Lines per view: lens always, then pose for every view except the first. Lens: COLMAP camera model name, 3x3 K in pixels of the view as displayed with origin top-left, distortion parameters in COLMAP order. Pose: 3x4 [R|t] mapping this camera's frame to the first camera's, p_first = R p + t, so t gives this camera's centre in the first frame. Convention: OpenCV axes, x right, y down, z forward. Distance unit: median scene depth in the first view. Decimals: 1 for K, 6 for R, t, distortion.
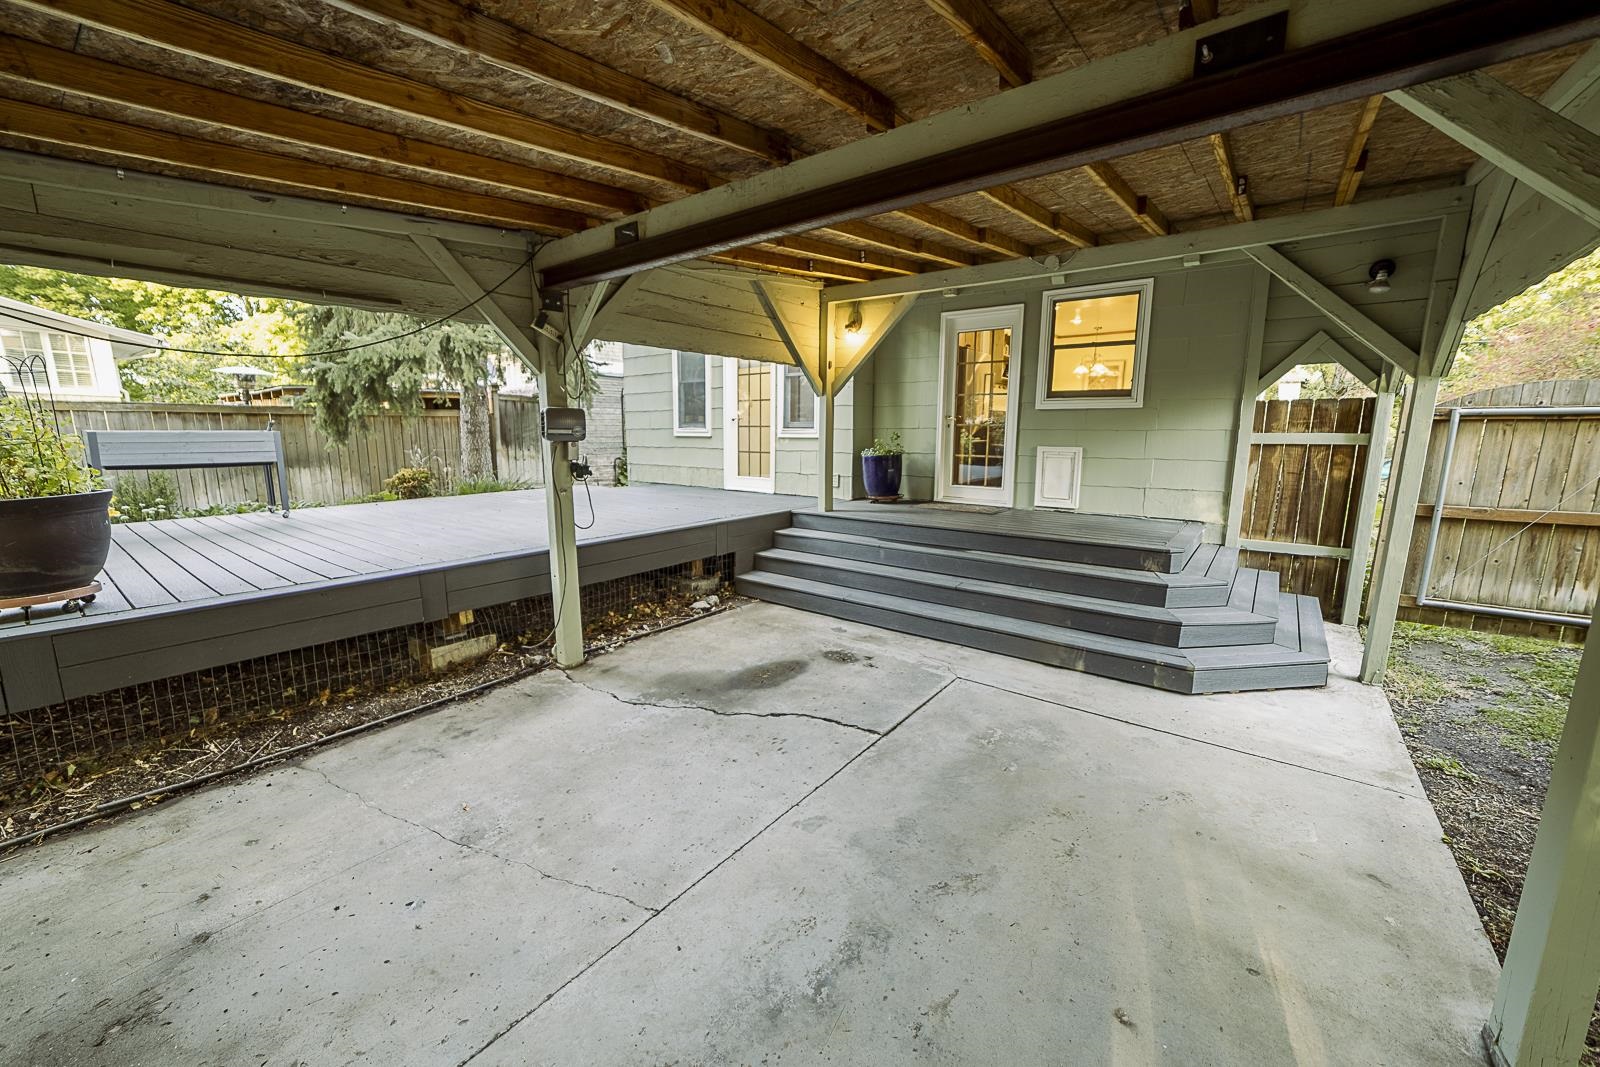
lens RADIAL K [[608.8, 0, 793.6], [0, 608.8, 538.6], [0, 0, 1]] dist [-0.033039, 0.010141]
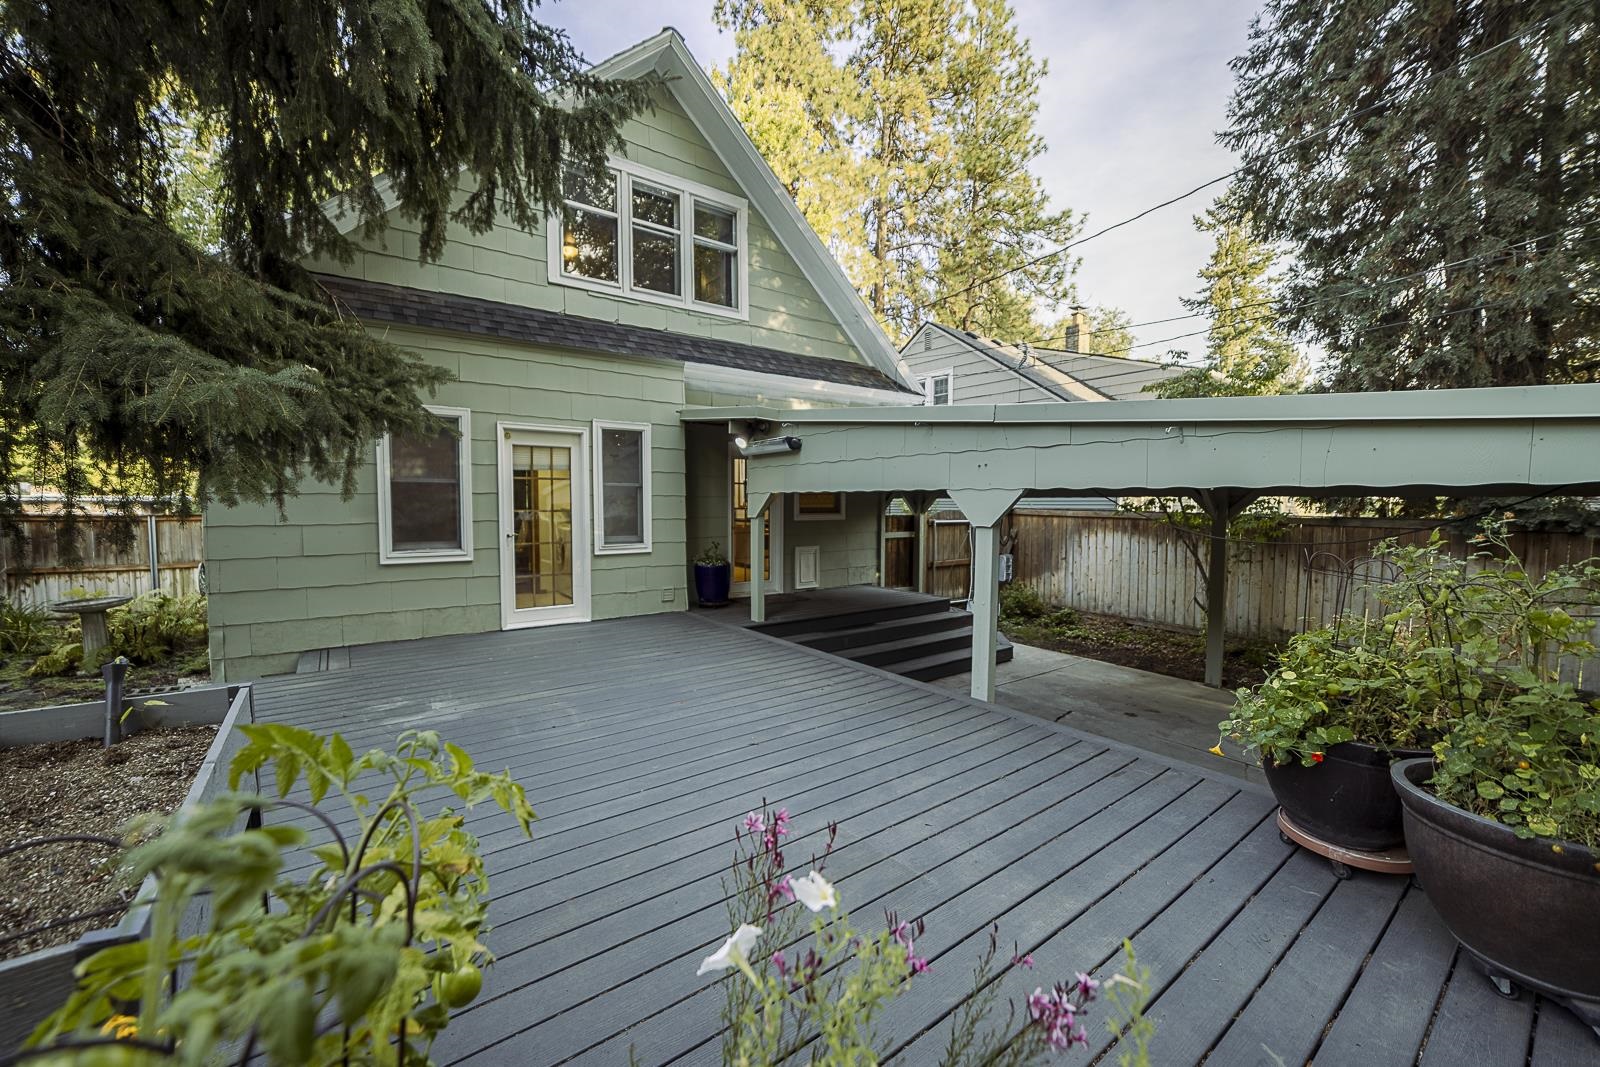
lens RADIAL K [[608.8, 0, 793.6], [0, 608.8, 538.6], [0, 0, 1]] dist [-0.033039, 0.010141]
pose [[0.284322, -0.054486, 0.957179, -0.870216], [0.170186, 0.985396, 0.005539, -0.167797], [-0.943503, 0.161324, 0.289443, 0.557135]]
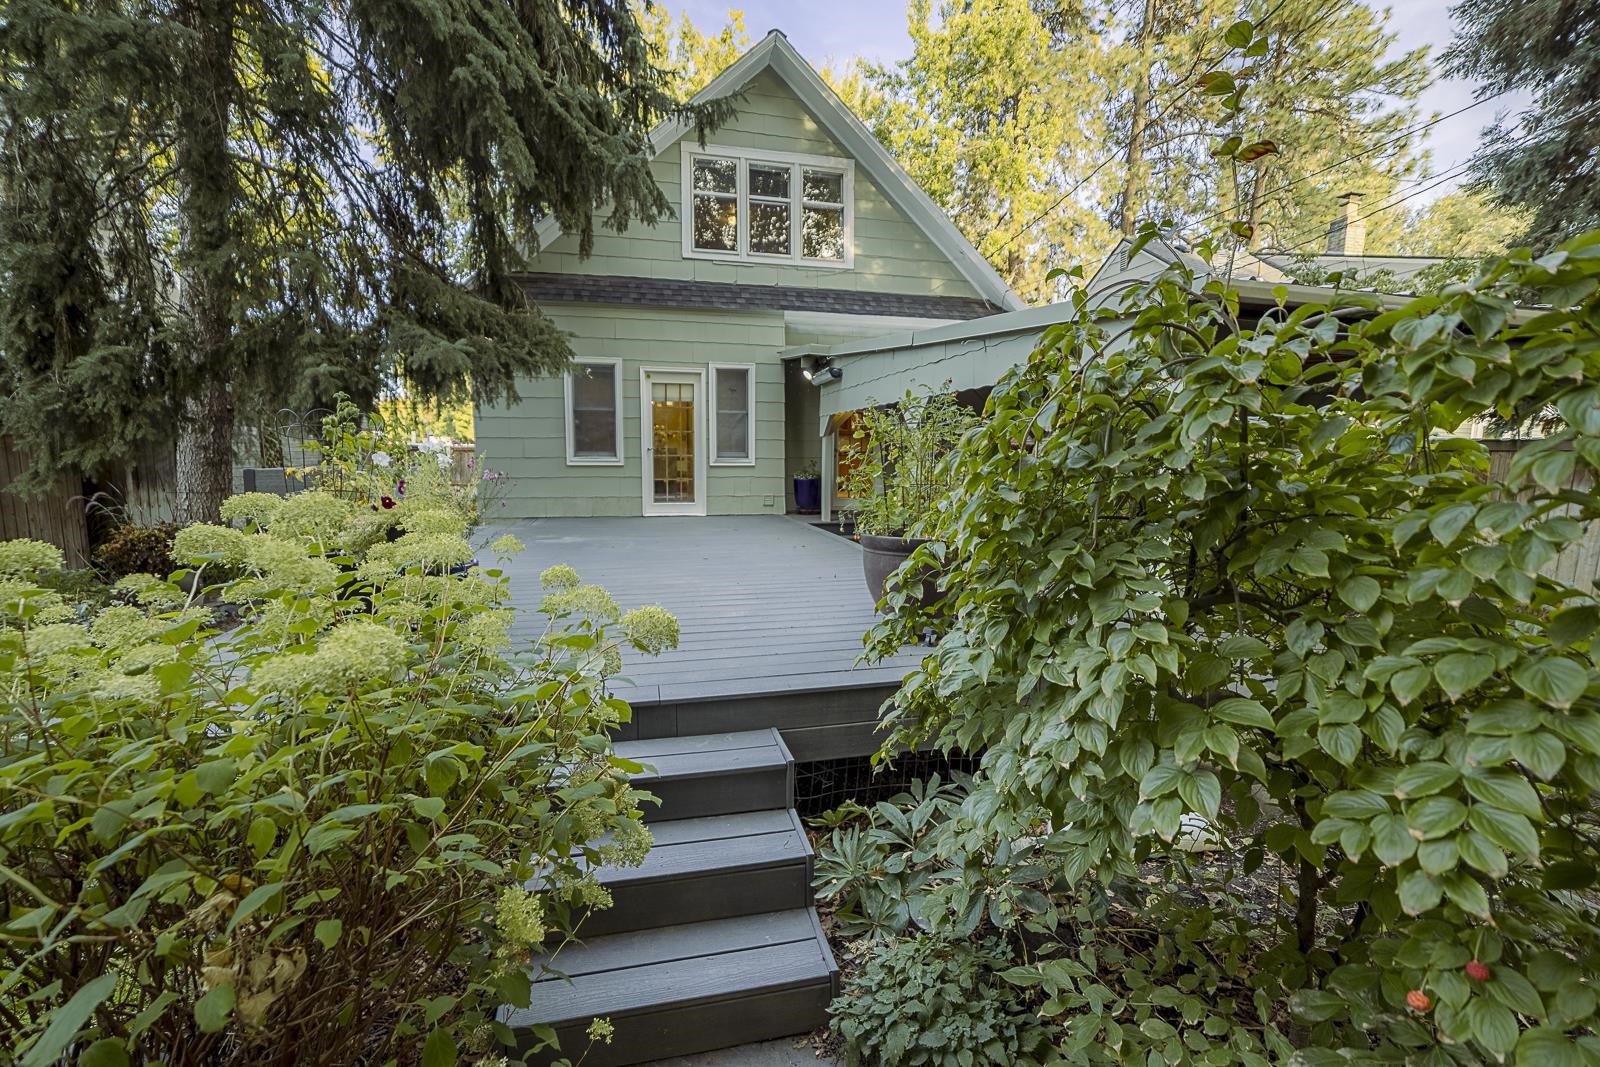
lens RADIAL K [[655.5, 0, 798.2], [0, 655.5, 538.4], [0, 0, 1]] dist [-0.035841, 0.013601]
pose [[0.641000, -0.092286, 0.761973, -0.981772], [0.129498, 0.991517, 0.011149, -0.029294], [-0.756538, 0.091528, 0.647513, 0.116963]]
